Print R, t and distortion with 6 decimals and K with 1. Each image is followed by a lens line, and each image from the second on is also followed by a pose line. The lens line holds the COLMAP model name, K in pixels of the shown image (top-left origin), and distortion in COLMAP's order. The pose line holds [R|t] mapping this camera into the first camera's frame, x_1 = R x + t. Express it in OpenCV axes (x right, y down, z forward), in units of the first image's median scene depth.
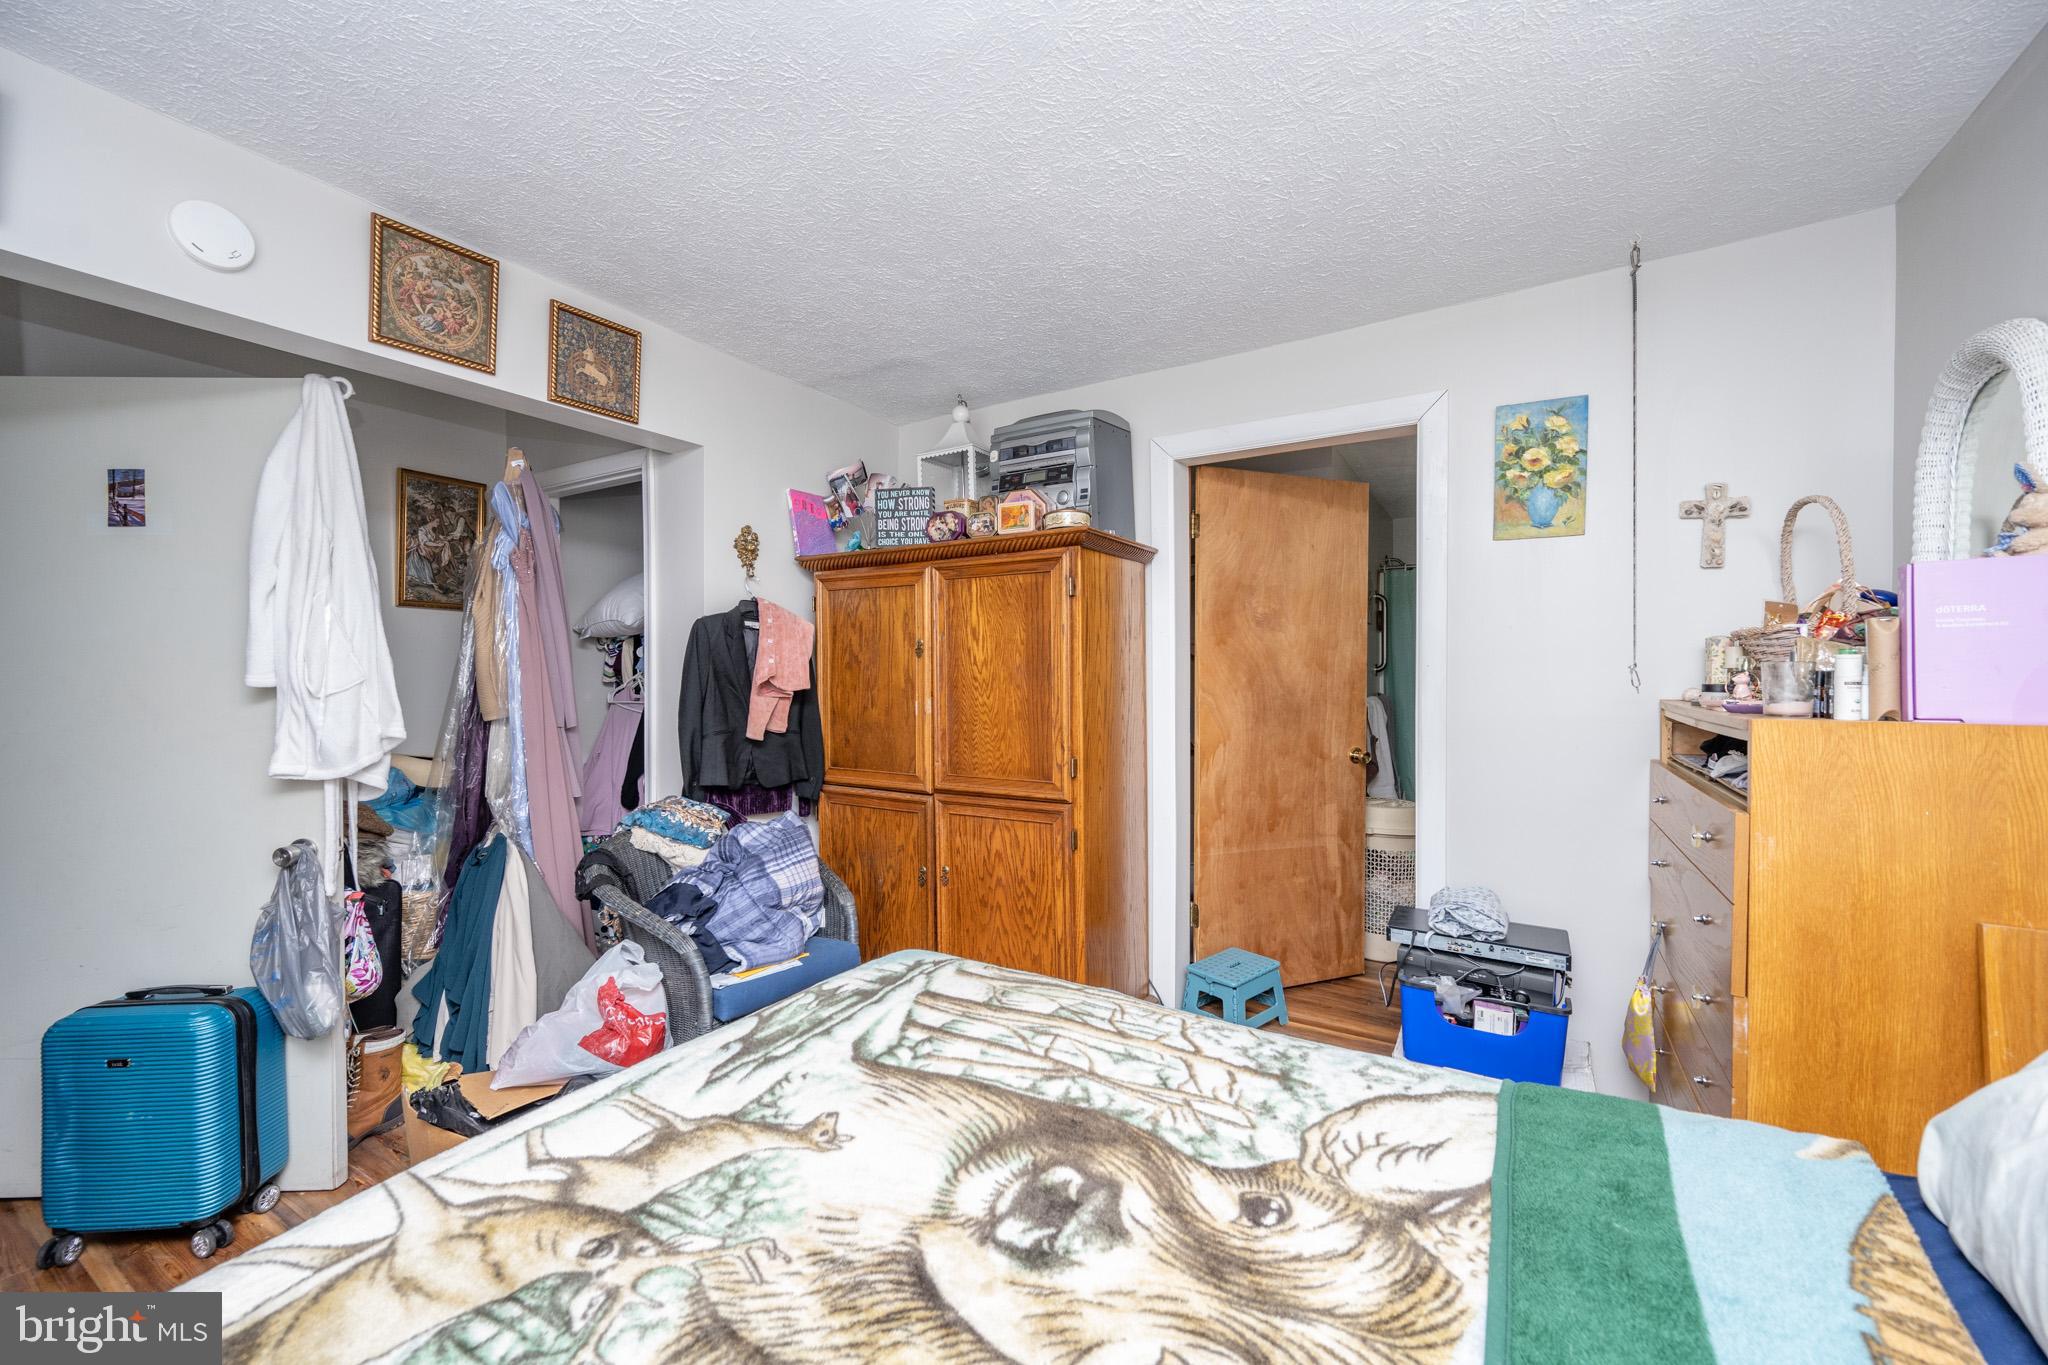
lens RADIAL K [[805.2, 0, 1020.7], [0, 805.2, 678.0], [0, 0, 1]] dist [0.001040, -0.000080]
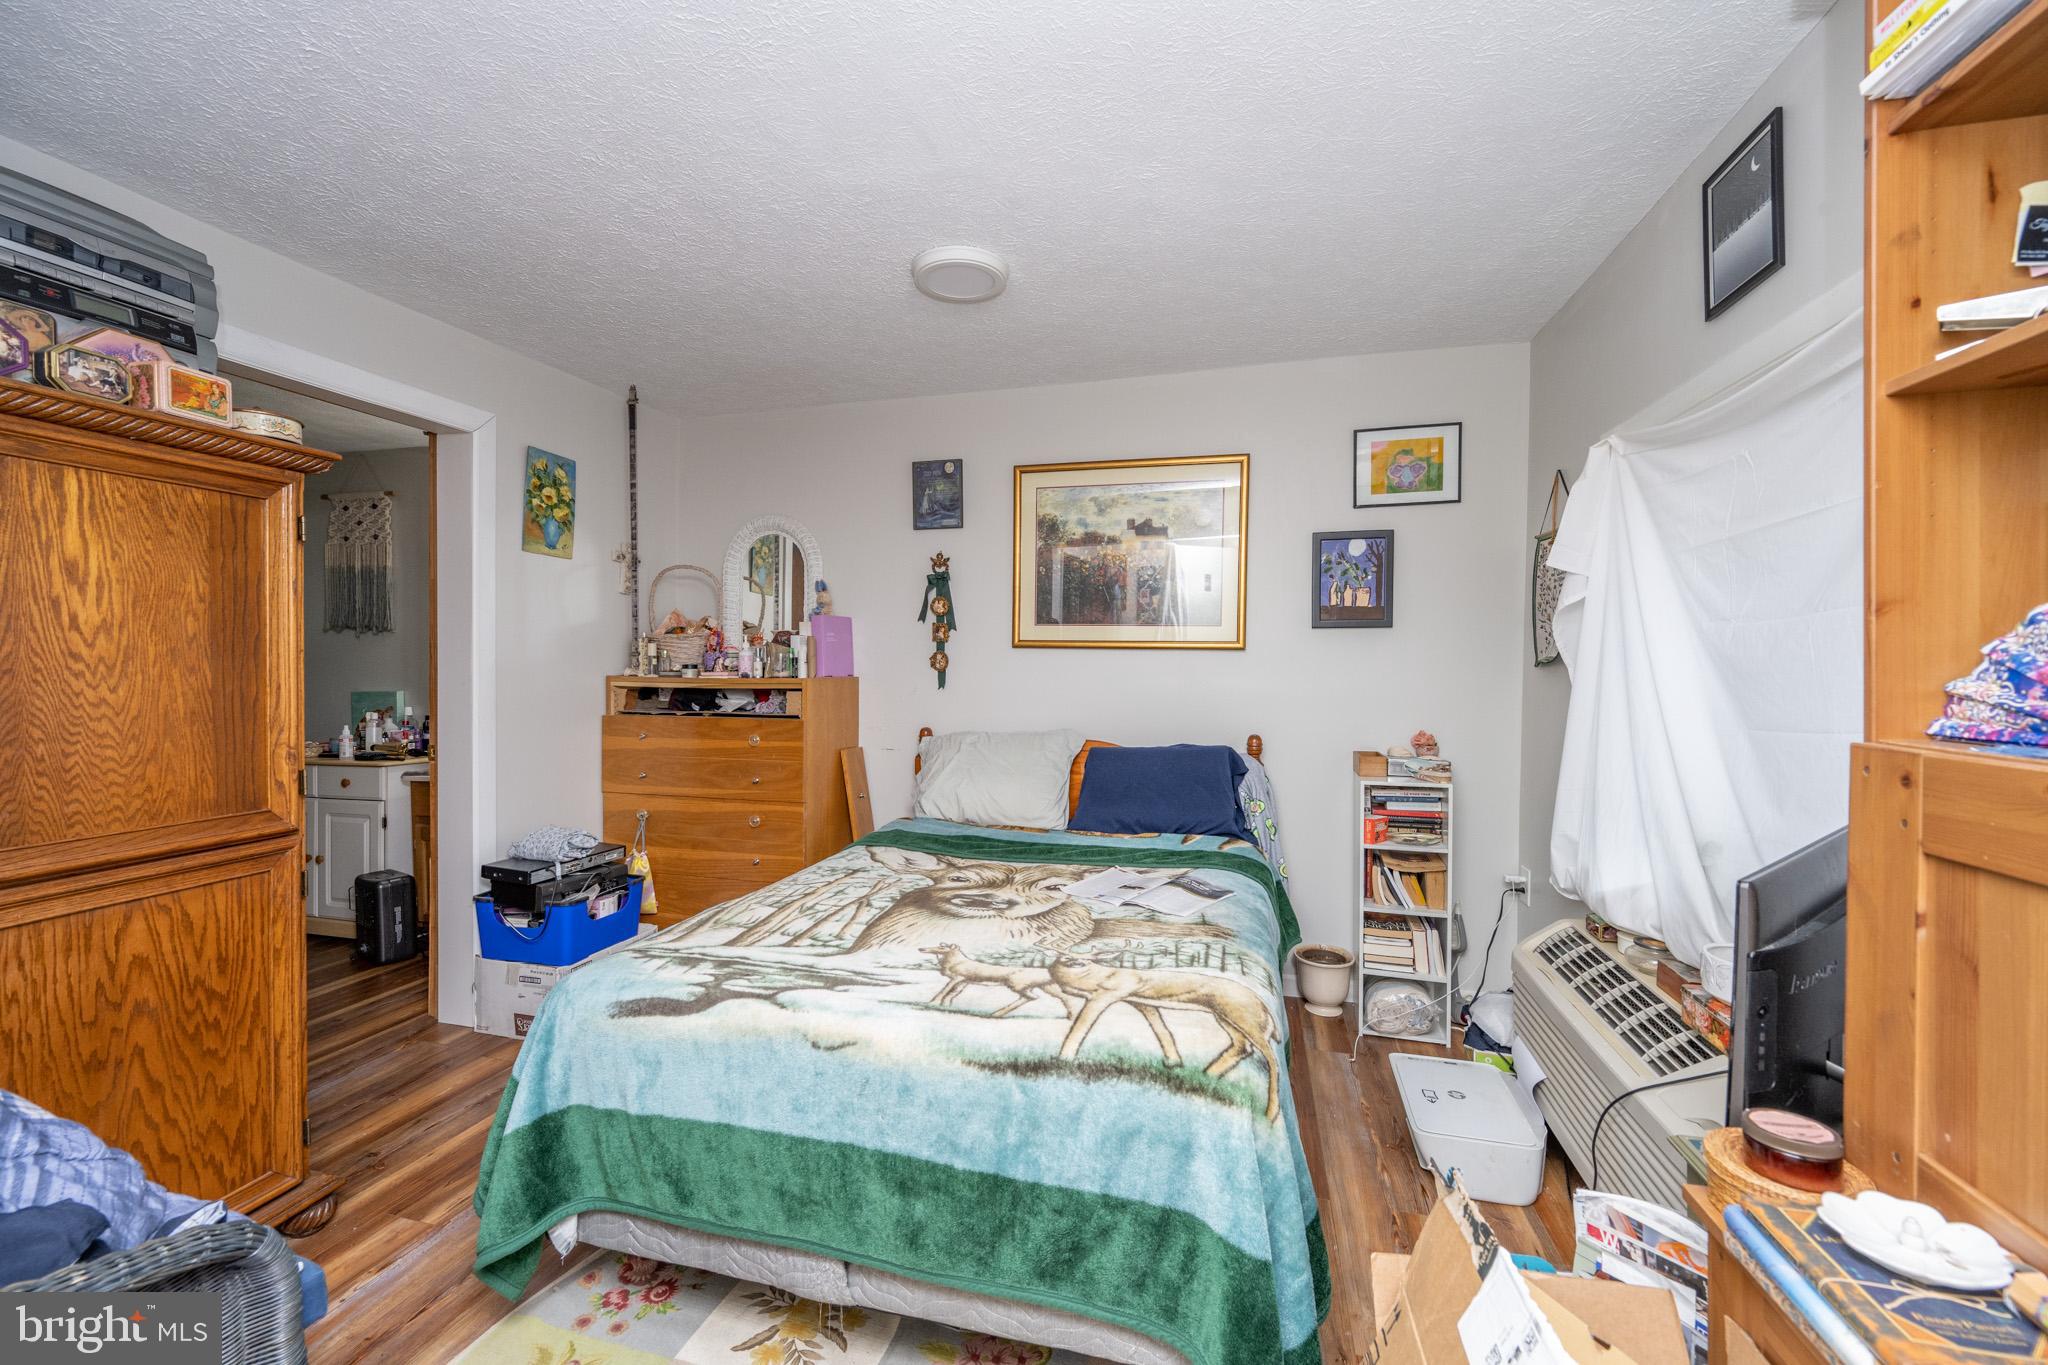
lens RADIAL K [[843.8, 0, 1021.4], [0, 843.8, 674.7], [0, 0, 1]] dist [0.001799, -0.001246]
pose [[-0.287985, -0.006966, 0.957610, -1.414916], [0.006697, 0.999934, 0.009288, 0.022416], [-0.957612, 0.009088, -0.287919, 1.019250]]
